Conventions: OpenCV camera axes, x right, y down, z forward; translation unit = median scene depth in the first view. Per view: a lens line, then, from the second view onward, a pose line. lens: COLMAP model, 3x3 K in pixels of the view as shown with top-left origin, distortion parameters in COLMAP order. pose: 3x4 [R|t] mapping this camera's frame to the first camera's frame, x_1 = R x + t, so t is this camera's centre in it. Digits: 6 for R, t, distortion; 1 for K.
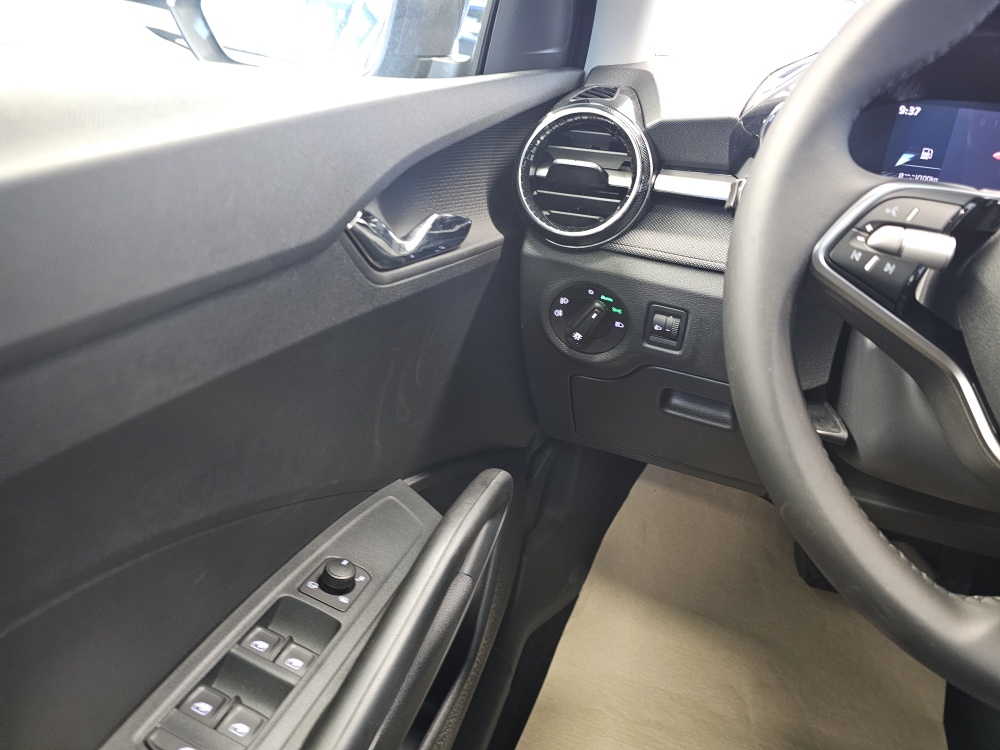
lens RADIAL K [[688.9, 0, 502.4], [0, 688.9, 374.6], [0, 0, 1]] dist [0.040574, -0.048426]
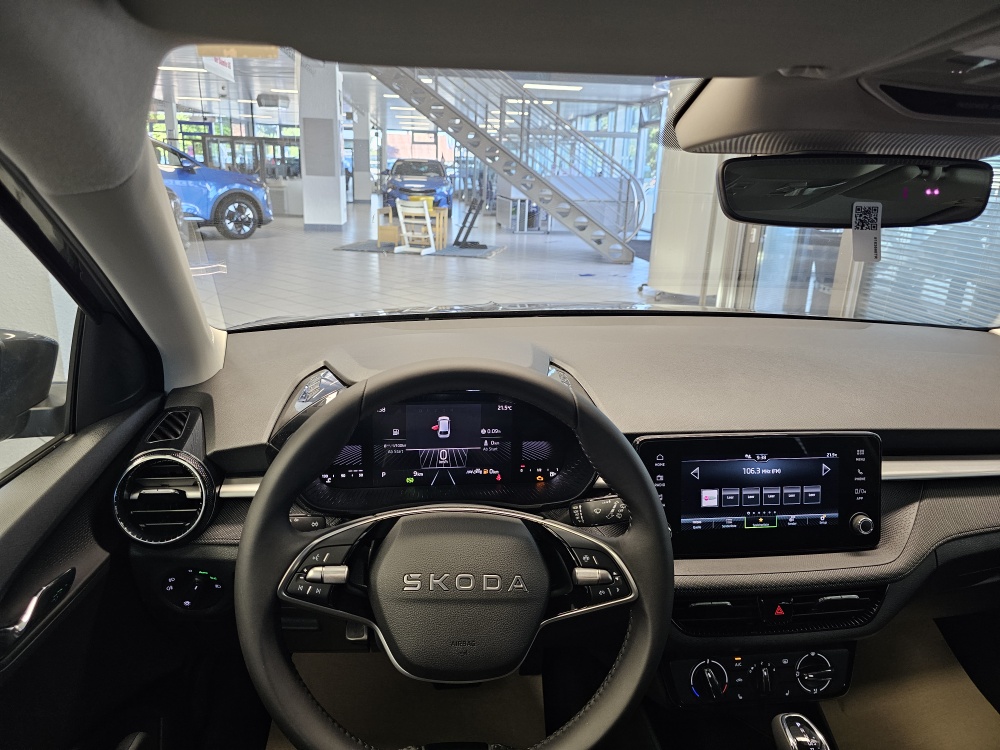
lens RADIAL K [[688.9, 0, 497.9], [0, 688.9, 353.4], [0, 0, 1]] dist [0.040574, -0.048426]
pose [[0.901310, -0.168886, 0.398897, 0.214229], [0.219517, 0.971943, -0.084496, -0.307593], [-0.373435, 0.163722, 0.913095, -0.595964]]
